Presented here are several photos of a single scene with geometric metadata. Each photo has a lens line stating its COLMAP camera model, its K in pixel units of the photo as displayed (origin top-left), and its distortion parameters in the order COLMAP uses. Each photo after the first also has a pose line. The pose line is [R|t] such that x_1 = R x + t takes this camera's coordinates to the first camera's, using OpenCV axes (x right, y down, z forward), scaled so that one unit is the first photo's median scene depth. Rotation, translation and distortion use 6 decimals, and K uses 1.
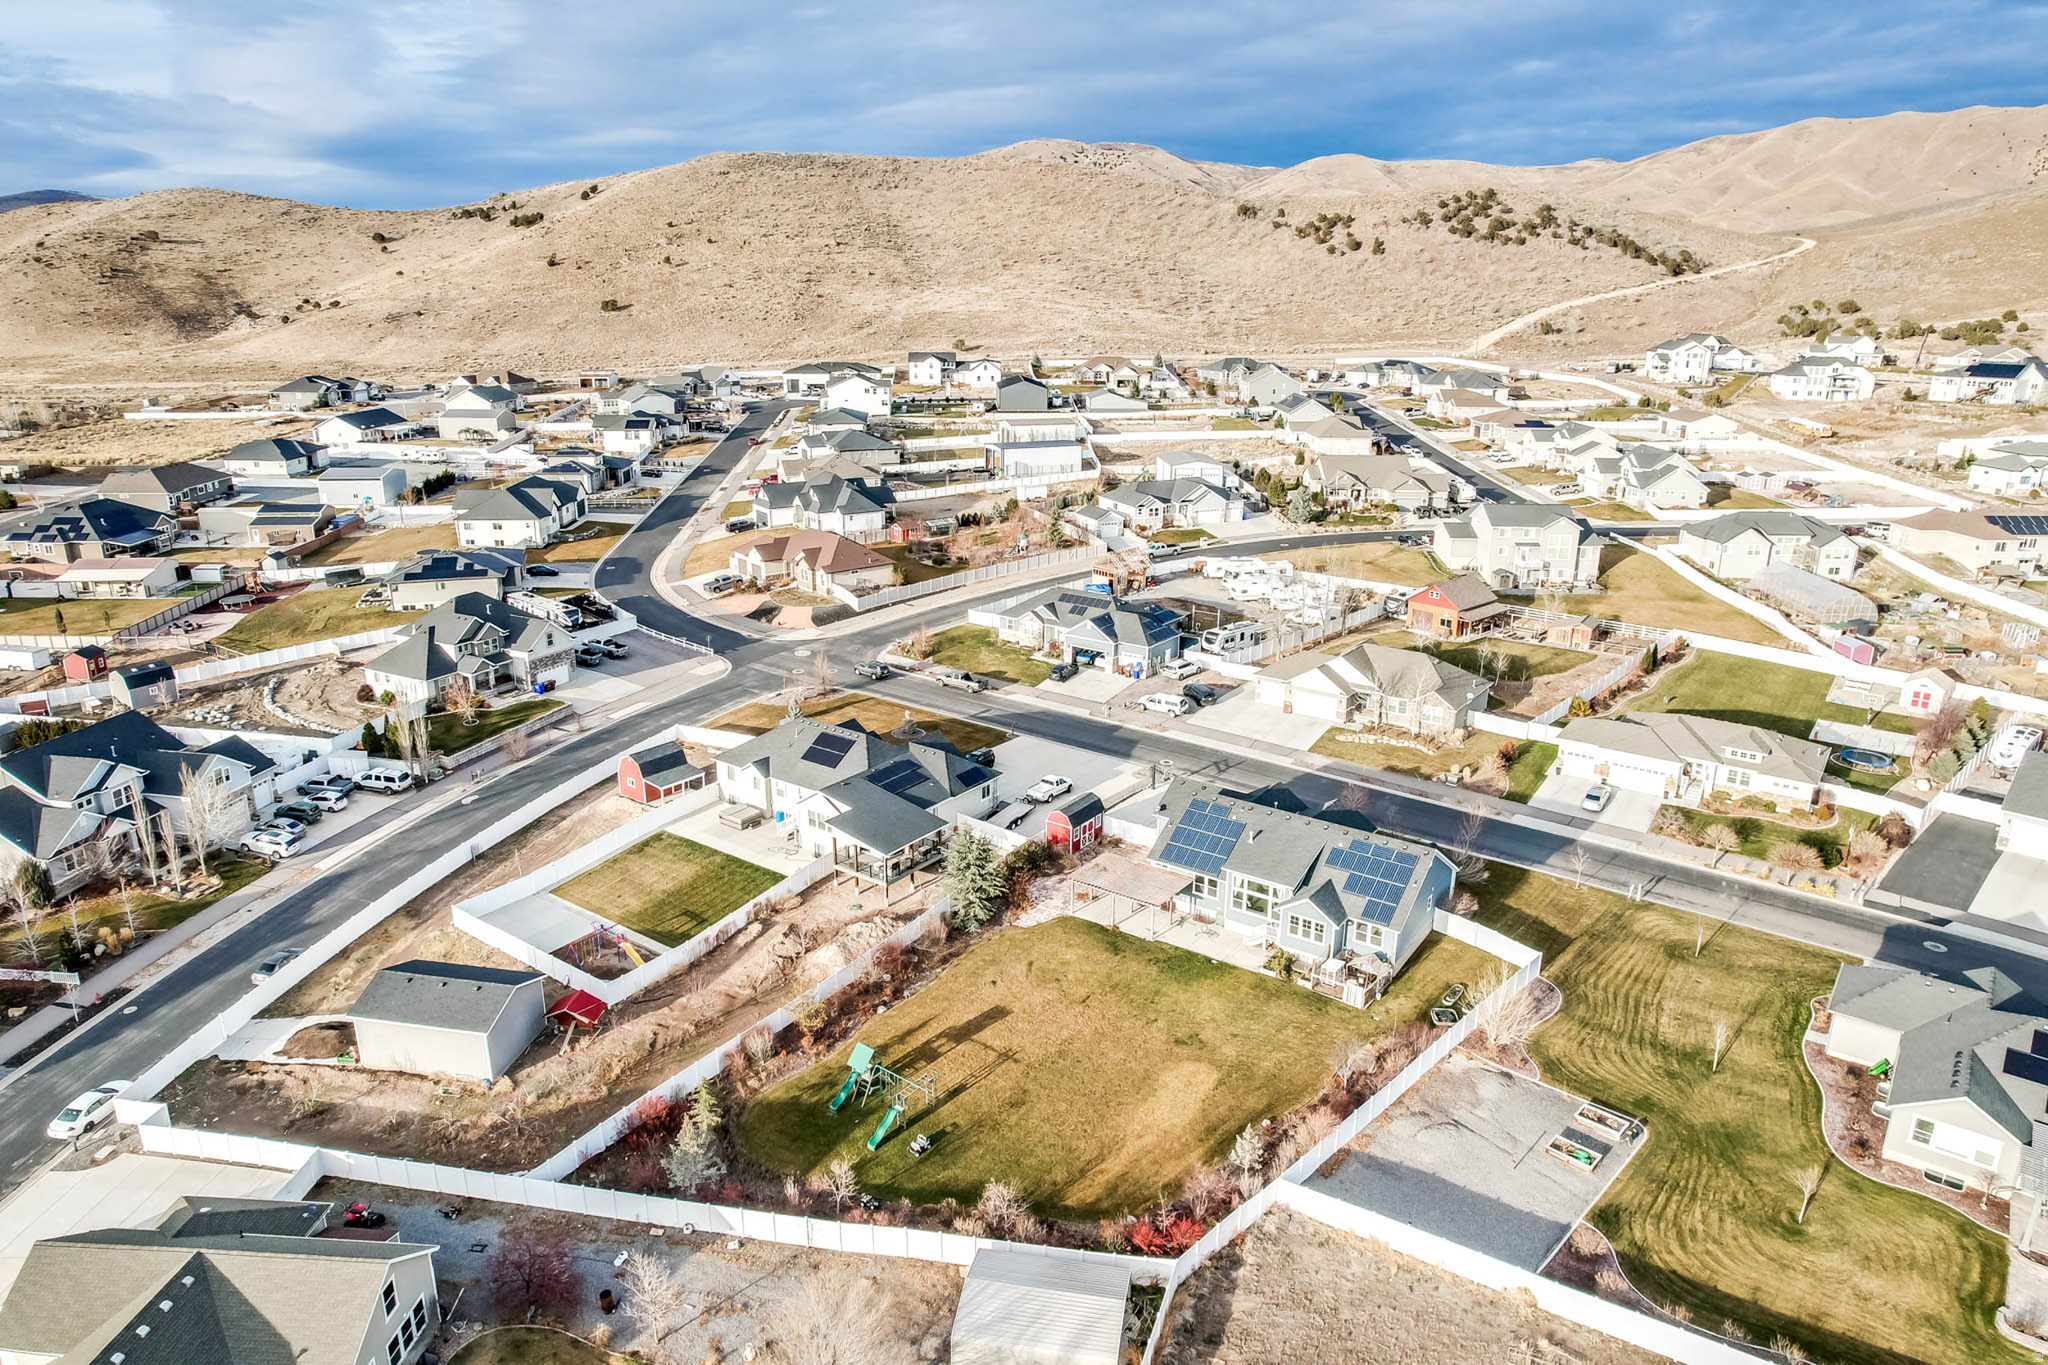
lens RADIAL K [[1310.5, 0, 1020.5], [0, 1310.5, 680.1], [0, 0, 1]] dist [-0.074921, 0.064369]
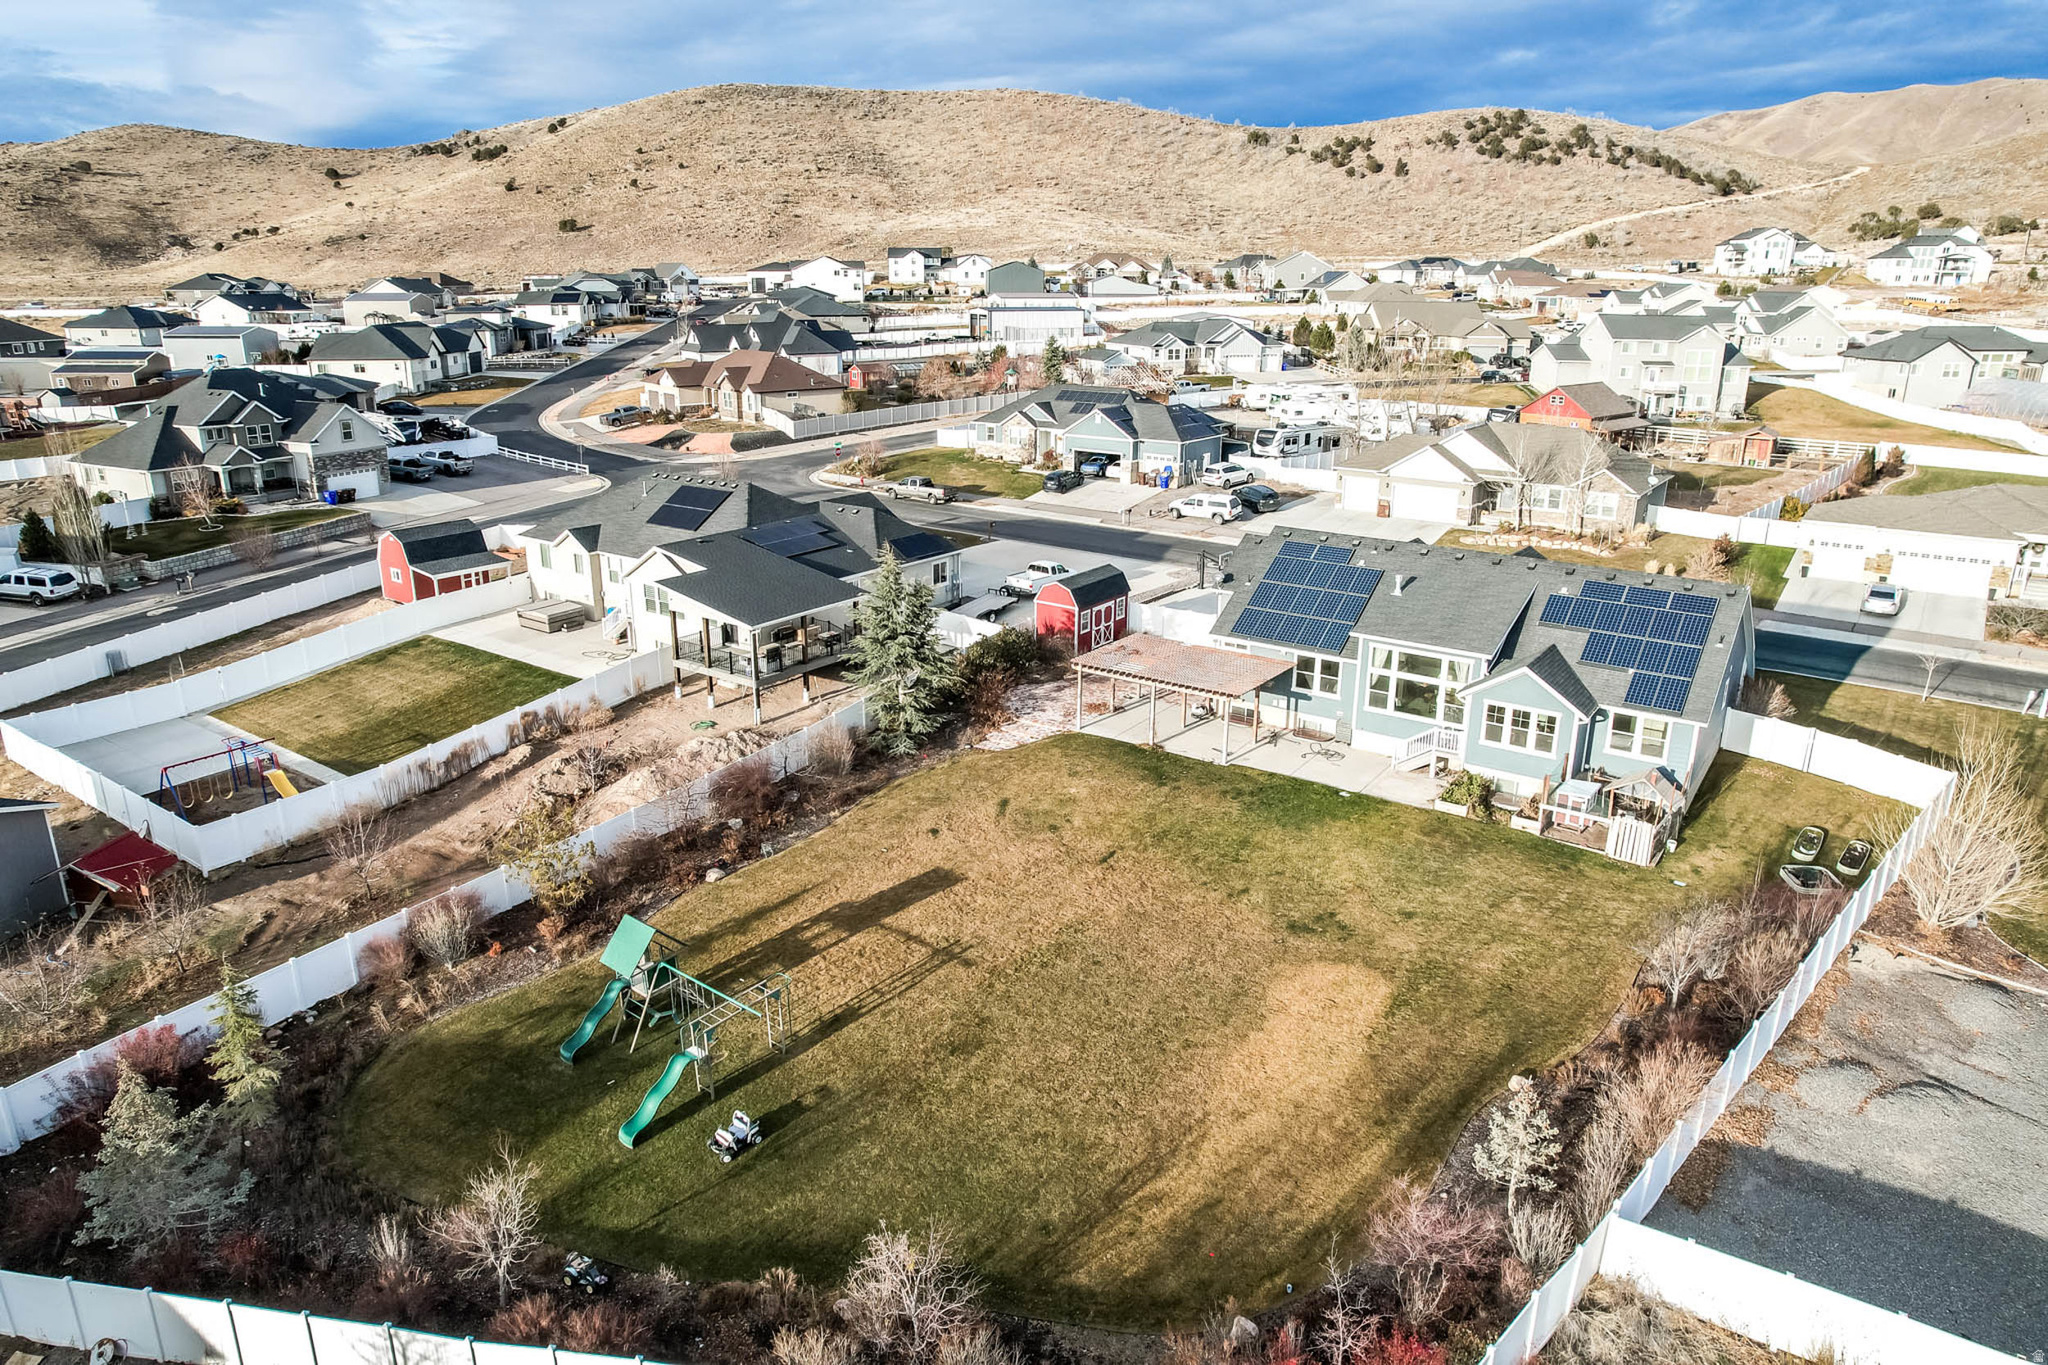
lens RADIAL K [[1310.5, 0, 1021.8], [0, 1310.5, 678.2], [0, 0, 1]] dist [-0.074921, 0.064369]
pose [[0.999997, -0.001987, 0.001660, 0.009347], [0.001982, 0.999993, 0.003232, 0.106864], [-0.001666, -0.003229, 0.999993, 0.297154]]
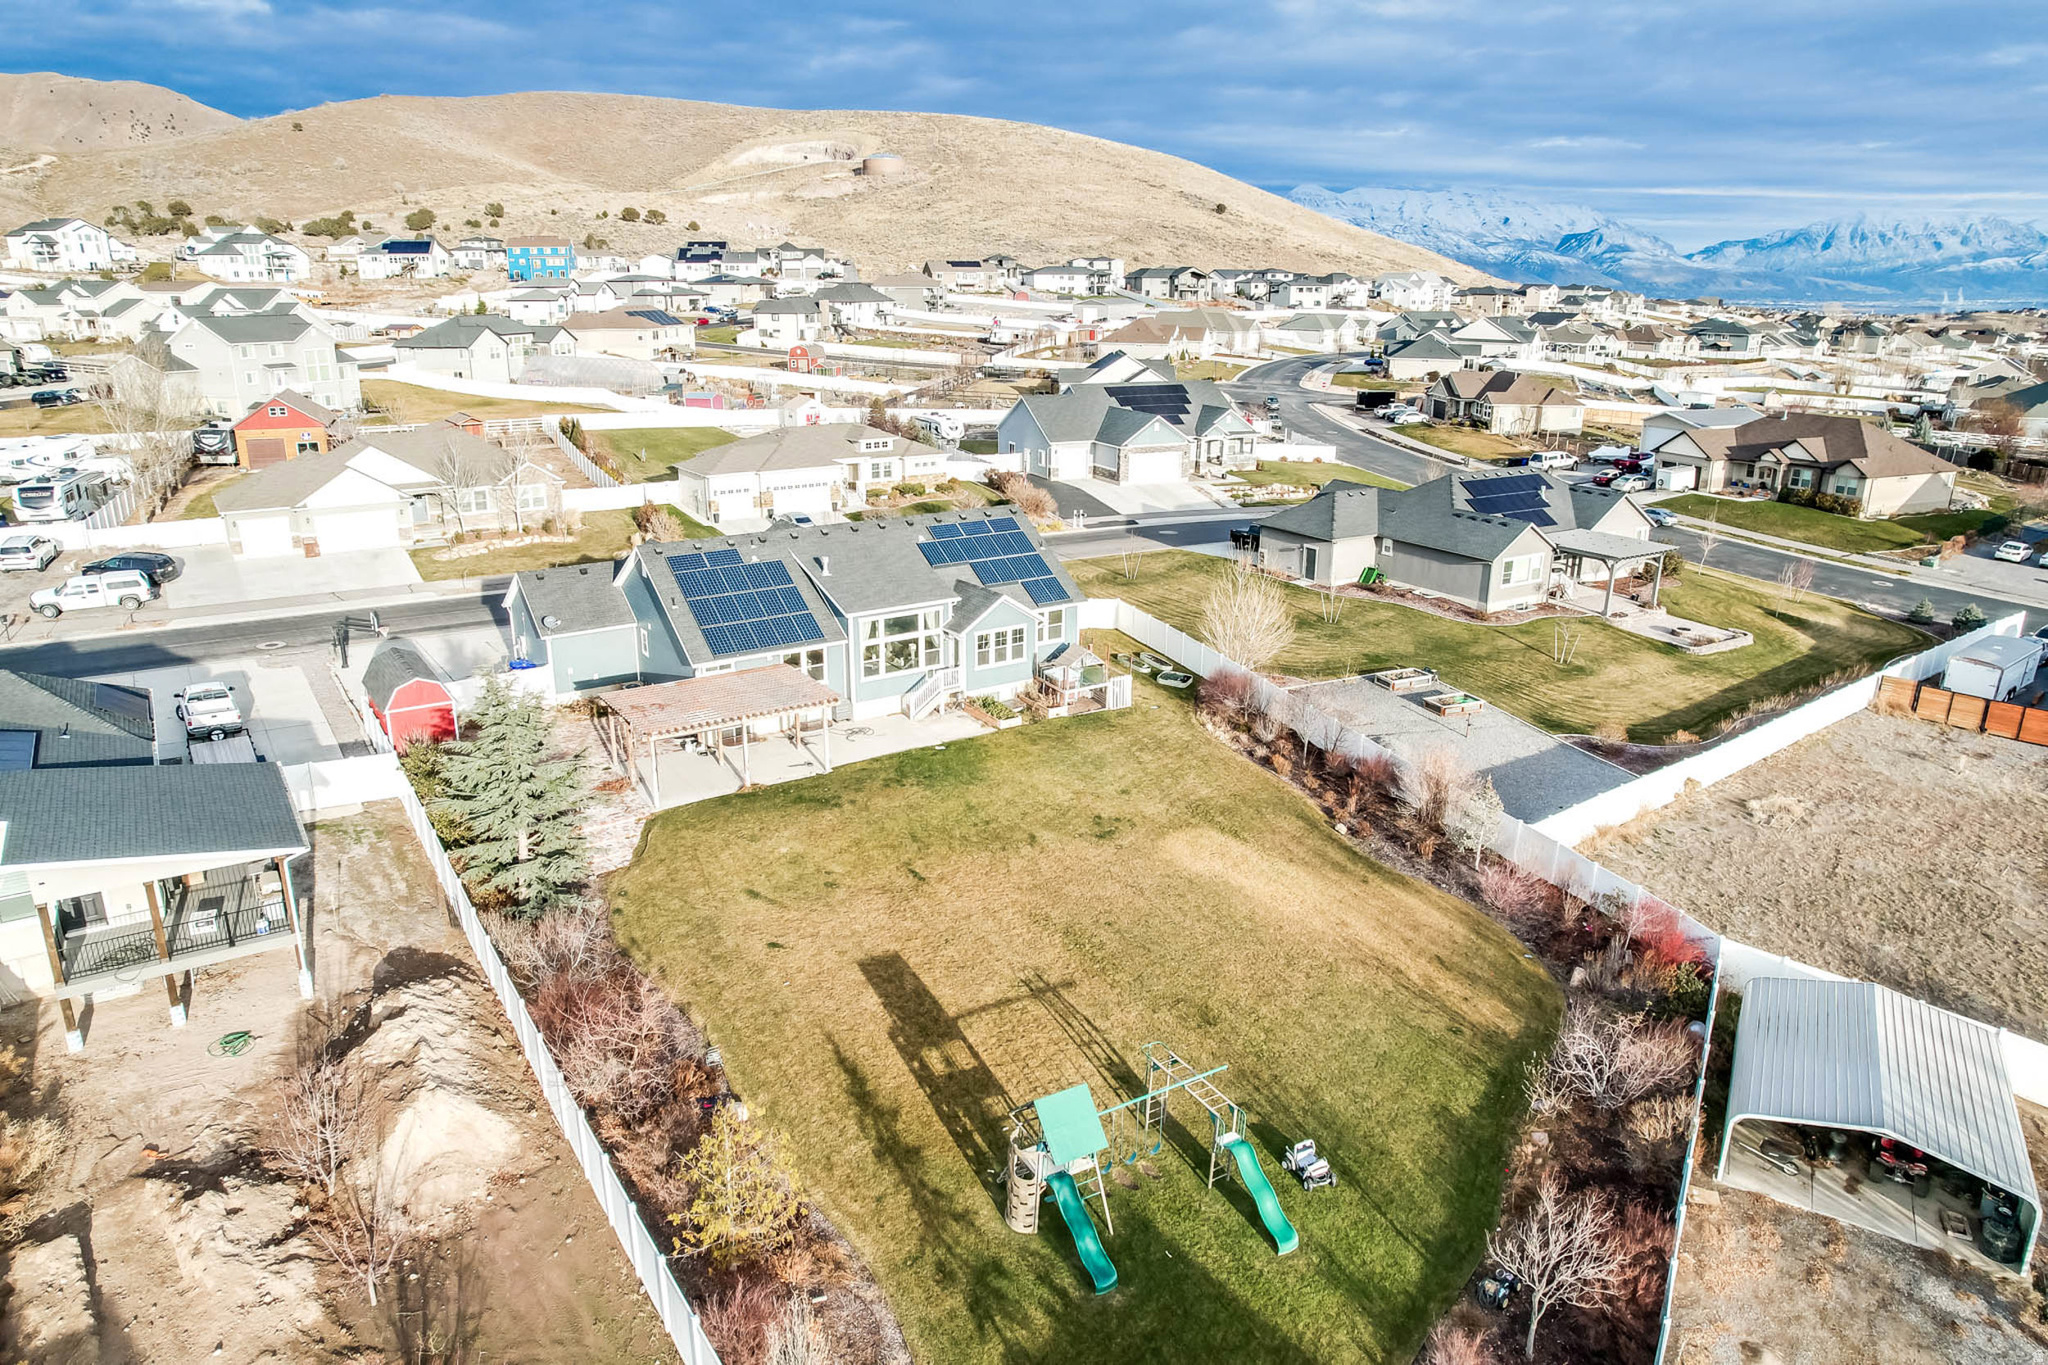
lens RADIAL K [[1310.5, 0, 1018.0], [0, 1310.5, 683.4], [0, 0, 1]] dist [-0.074921, 0.064369]
pose [[0.340533, -0.283019, 0.896626, -0.233898], [0.272870, 0.942327, 0.193810, 0.053381], [-0.899766, 0.178663, 0.398120, 0.467013]]
